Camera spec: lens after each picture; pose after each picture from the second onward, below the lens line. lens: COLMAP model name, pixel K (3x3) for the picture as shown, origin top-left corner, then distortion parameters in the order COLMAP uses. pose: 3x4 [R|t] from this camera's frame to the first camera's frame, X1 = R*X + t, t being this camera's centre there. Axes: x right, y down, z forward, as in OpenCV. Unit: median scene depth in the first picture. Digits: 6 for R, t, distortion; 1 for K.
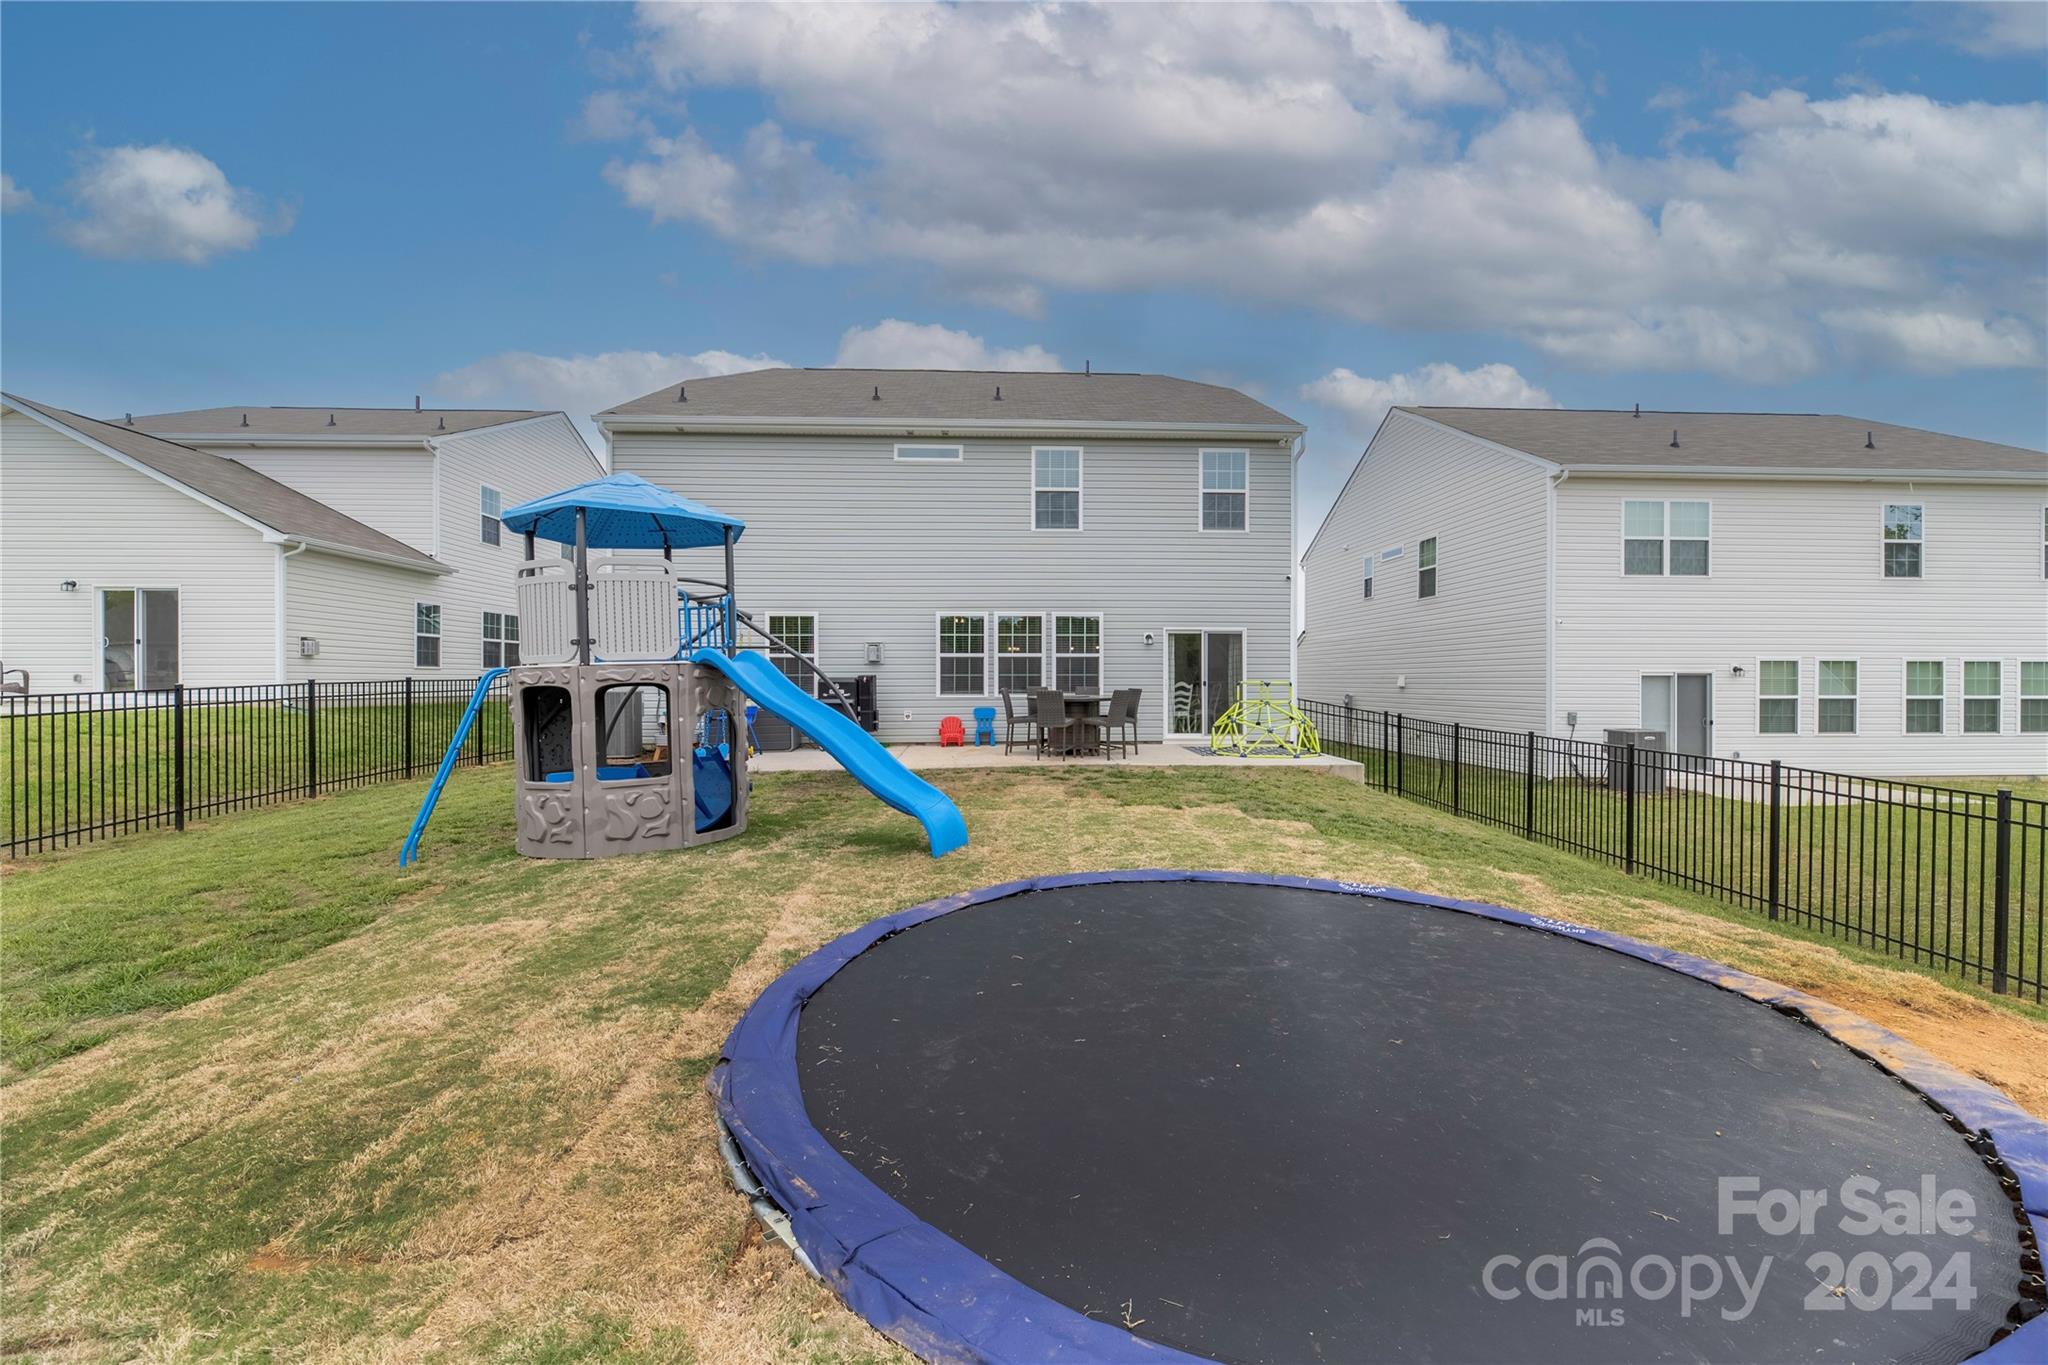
lens RADIAL K [[843.6, 0, 1014.5], [0, 843.6, 683.8], [0, 0, 1]] dist [-0.003582, -0.001696]
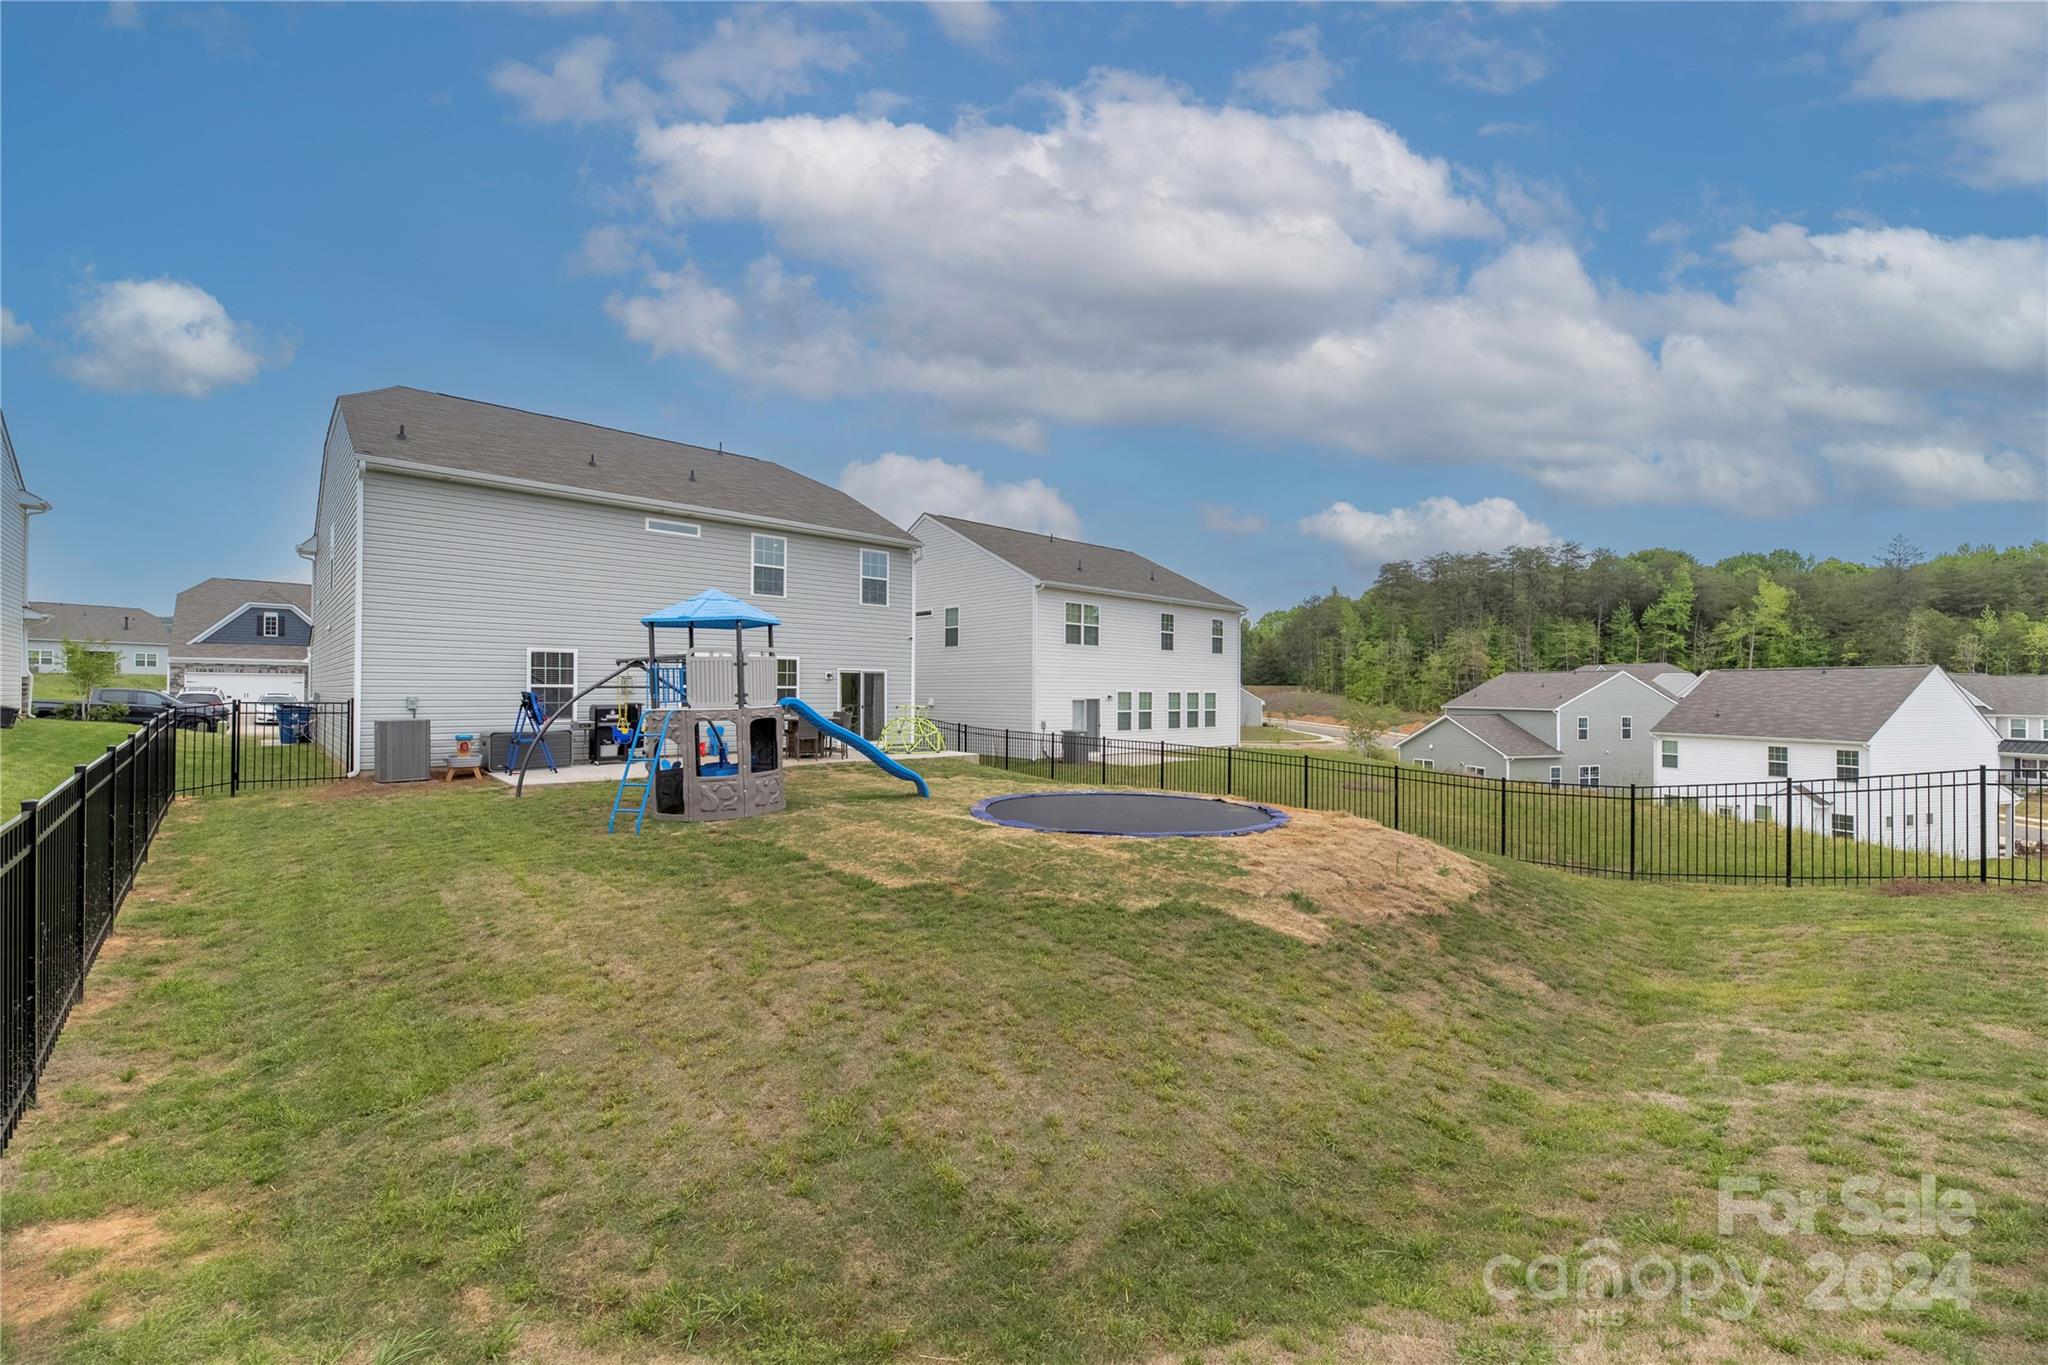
lens RADIAL K [[843.6, 0, 1054.9], [0, 843.6, 680.1], [0, 0, 1]] dist [-0.003582, -0.001696]
pose [[0.738787, 0.013364, 0.673806, -0.525175], [-0.002511, 0.999851, -0.017078, -0.022827], [-0.673934, 0.010925, 0.738711, -0.323721]]
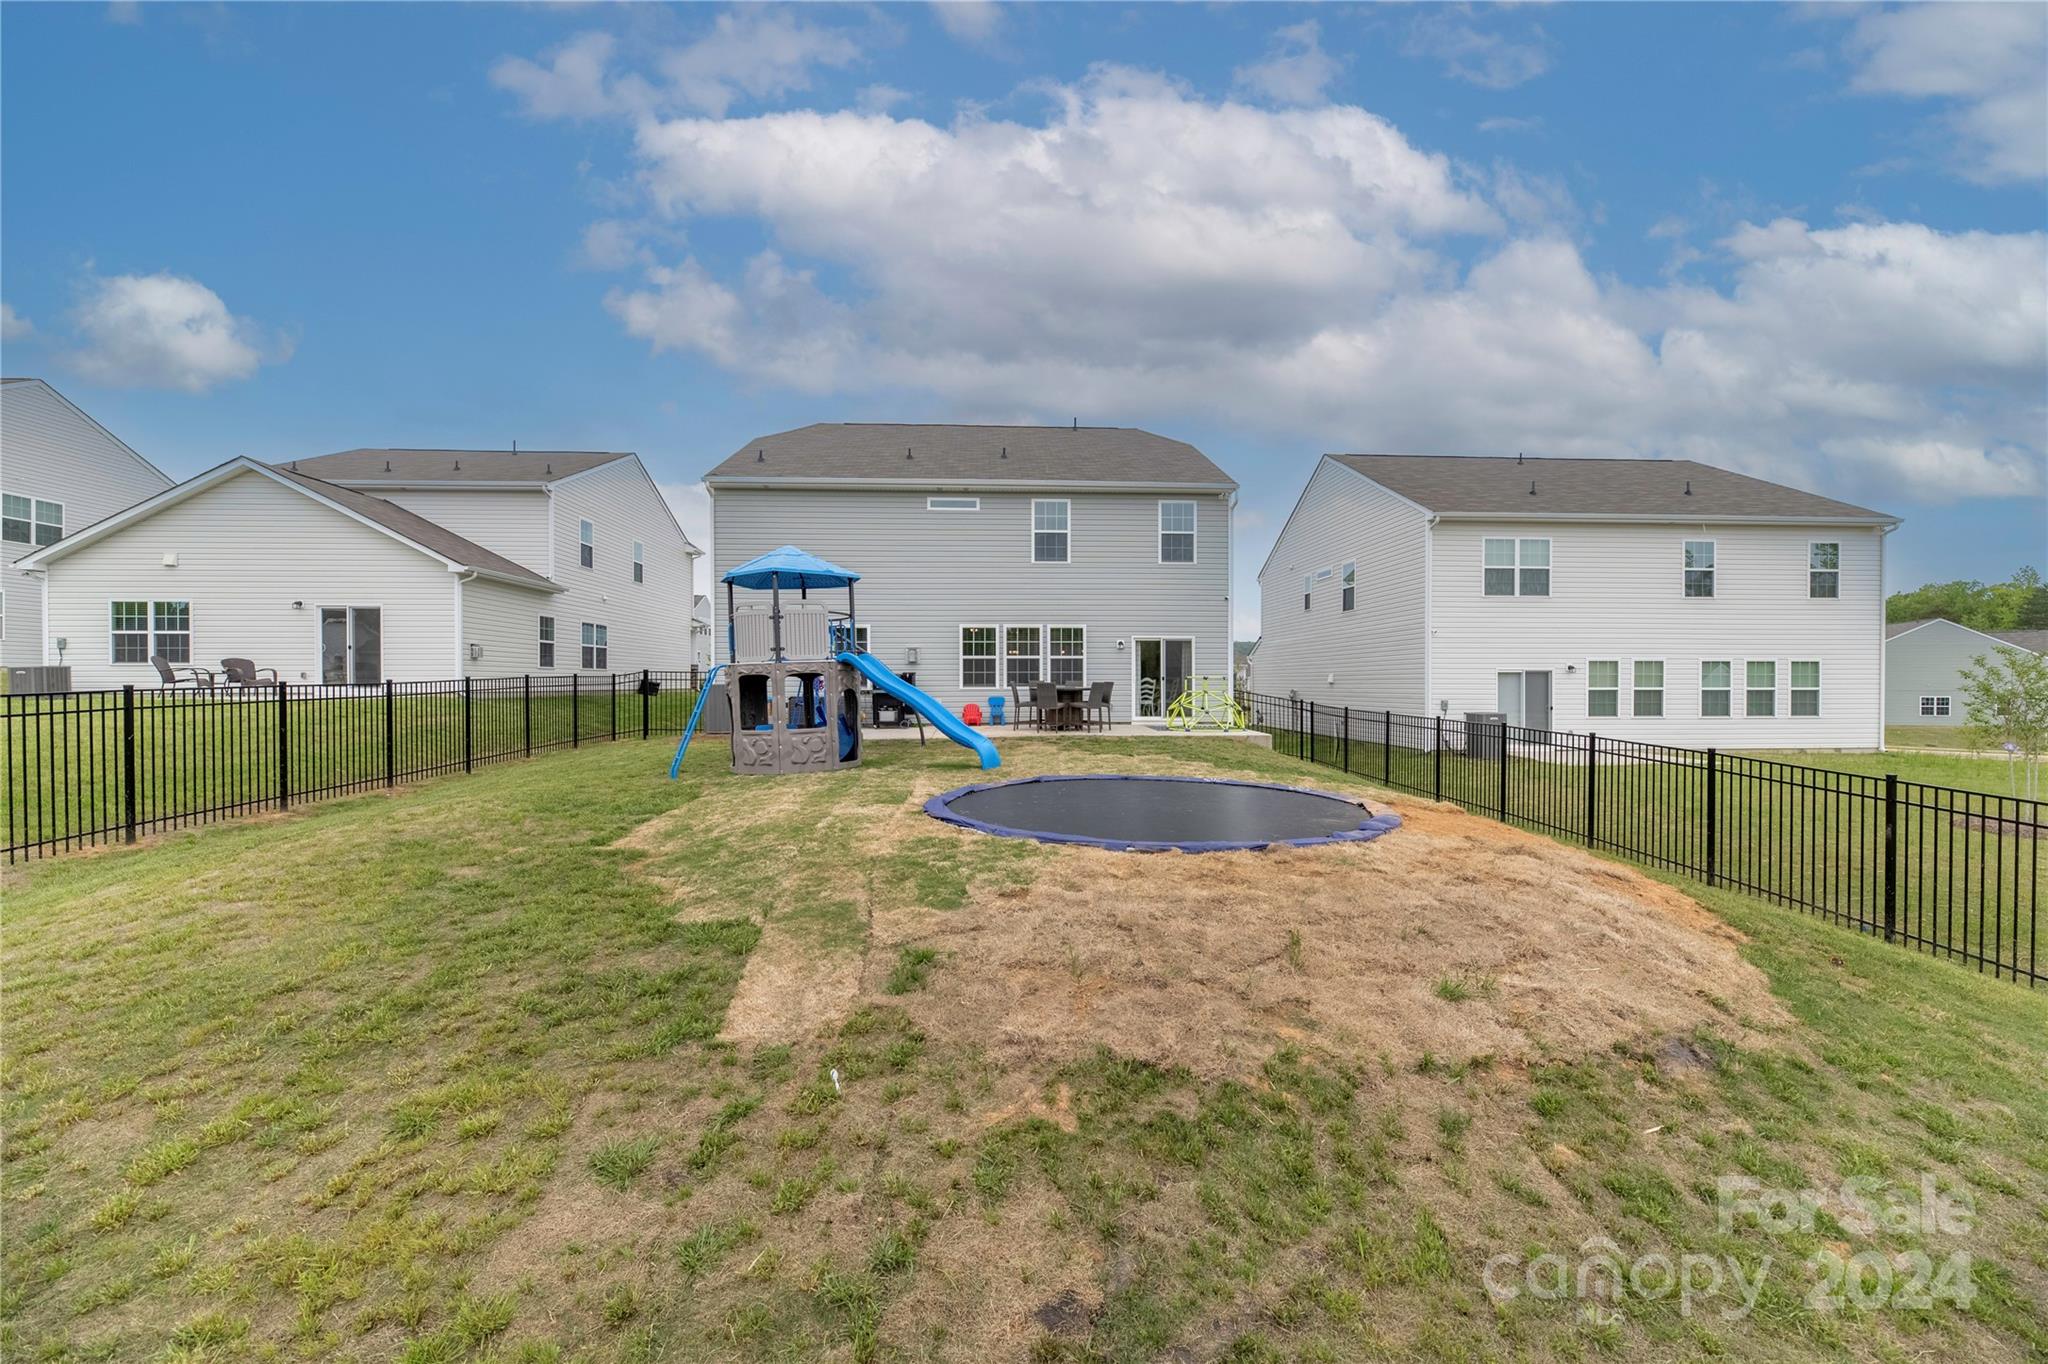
lens RADIAL K [[843.6, 0, 1018.3], [0, 843.6, 684.1], [0, 0, 1]] dist [-0.003582, -0.001696]
pose [[0.999915, -0.001293, 0.012996, -0.017997], [0.001327, 0.999996, -0.002609, 0.011543], [-0.012992, 0.002626, 0.999912, -0.315946]]
